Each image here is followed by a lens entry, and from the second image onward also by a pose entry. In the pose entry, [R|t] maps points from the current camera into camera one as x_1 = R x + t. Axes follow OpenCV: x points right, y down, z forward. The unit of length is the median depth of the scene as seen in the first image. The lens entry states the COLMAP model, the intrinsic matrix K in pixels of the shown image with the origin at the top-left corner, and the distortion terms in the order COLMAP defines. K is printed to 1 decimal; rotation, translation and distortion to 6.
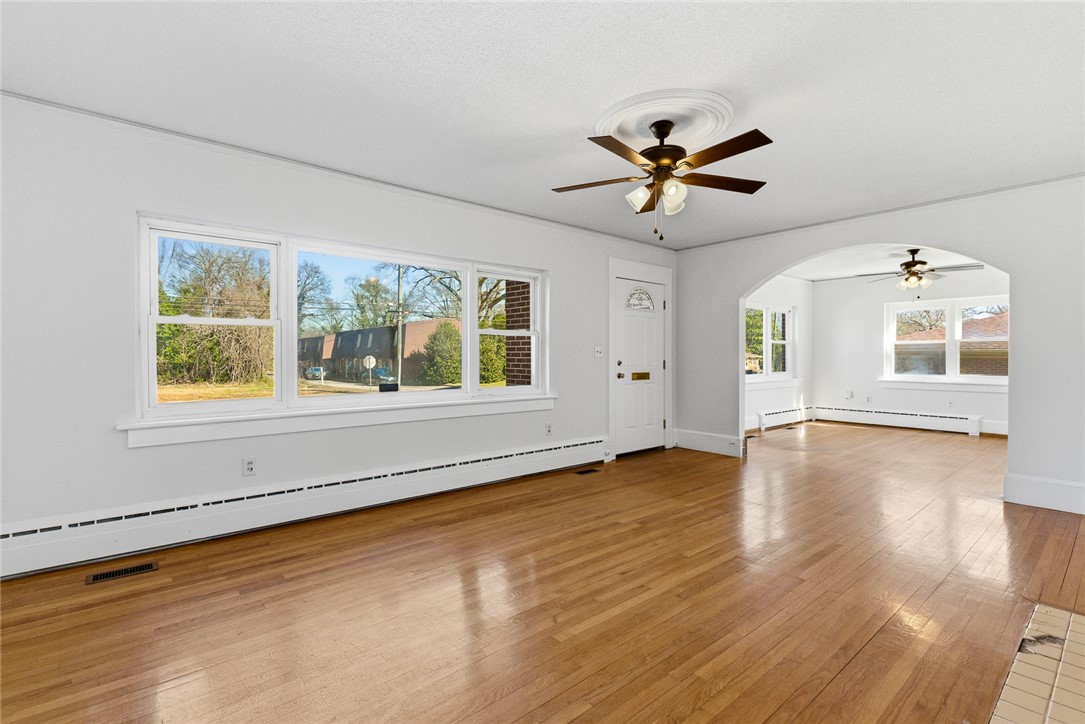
lens RADIAL K [[488.5, 0, 541.9], [0, 488.5, 366.3], [0, 0, 1]] dist [0.000117, -0.000340]
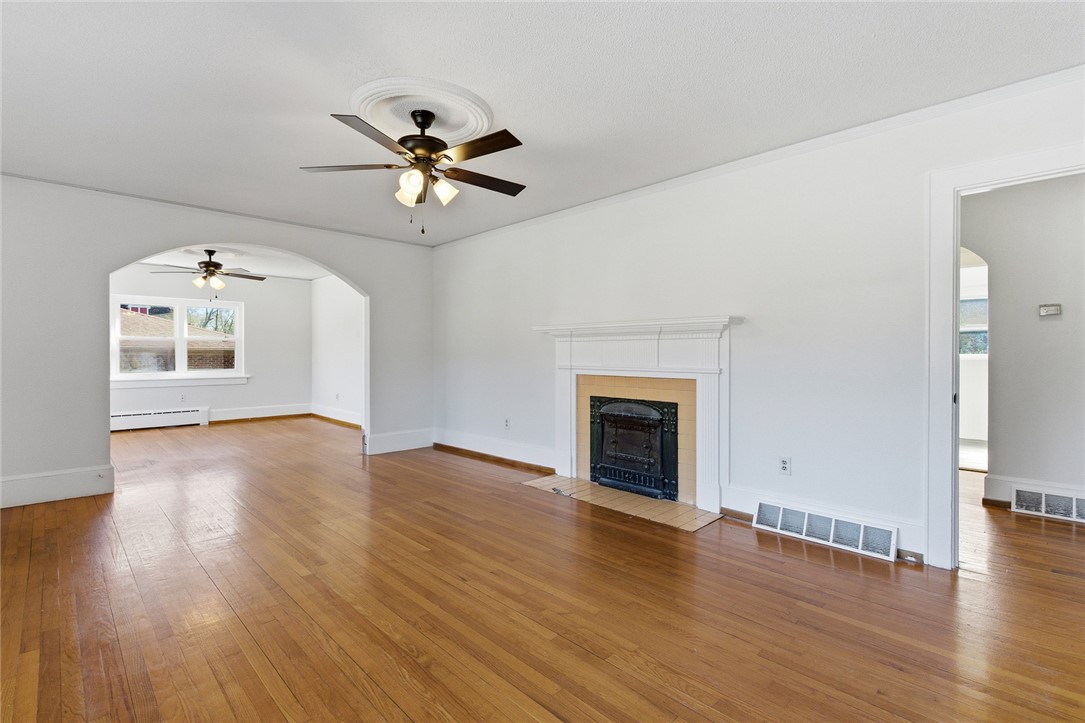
lens RADIAL K [[488.5, 0, 541.9], [0, 488.5, 365.8], [0, 0, 1]] dist [0.000117, -0.000340]
pose [[-0.101101, -0.031712, 0.994371, -0.381527], [0.026324, 0.999057, 0.034538, -0.012813], [-0.994528, 0.029667, -0.100171, 0.448447]]
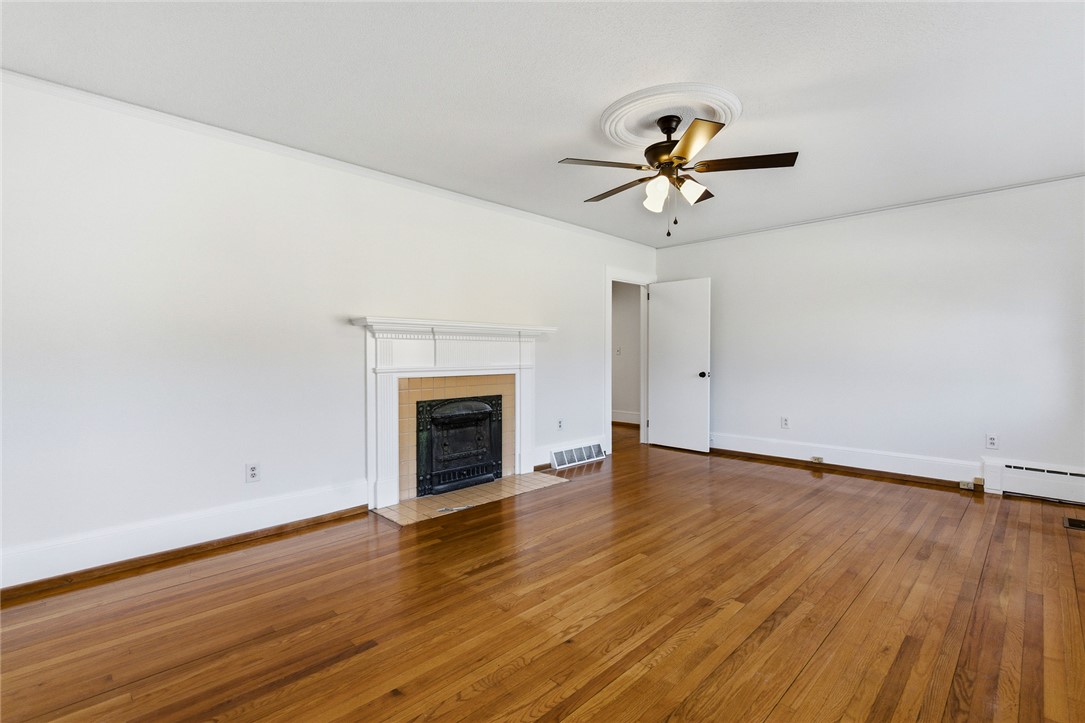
lens RADIAL K [[480.5, 0, 542.5], [0, 480.5, 361.5], [0, 0, 1]] dist [0.012517, -0.000141]
pose [[-0.996614, -0.002272, -0.082192, 0.303853], [-0.005893, 0.999021, 0.043840, -0.023648], [0.082012, 0.044175, -0.995652, 1.018597]]
